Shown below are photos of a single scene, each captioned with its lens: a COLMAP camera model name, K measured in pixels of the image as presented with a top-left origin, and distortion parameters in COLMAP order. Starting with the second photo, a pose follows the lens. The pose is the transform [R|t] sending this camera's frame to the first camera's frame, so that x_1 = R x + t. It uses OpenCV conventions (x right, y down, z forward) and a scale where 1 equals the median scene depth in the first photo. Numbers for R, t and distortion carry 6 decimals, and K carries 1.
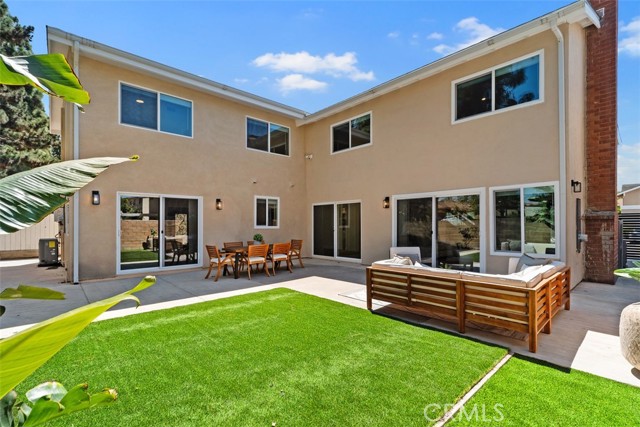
lens RADIAL K [[286.5, 0, 325.6], [0, 286.5, 223.9], [0, 0, 1]] dist [0.001382, 0.000446]
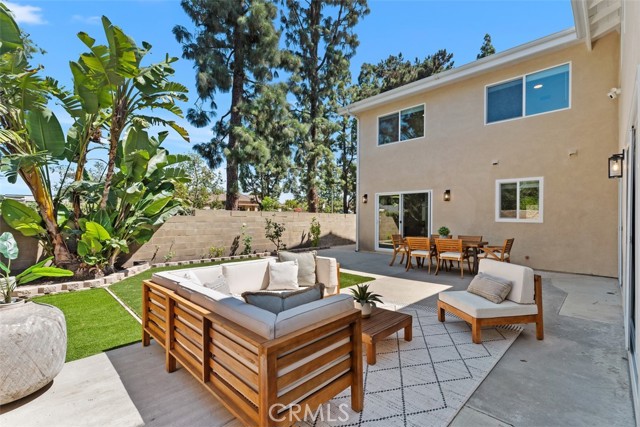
lens RADIAL K [[286.5, 0, 318.7], [0, 286.5, 217.2], [0, 0, 1]] dist [0.001382, 0.000446]
pose [[0.026216, 0.005849, -0.999639, 0.585223], [-0.002734, 0.999980, 0.005779, 0.000675], [0.999653, 0.002581, 0.026231, 0.533708]]
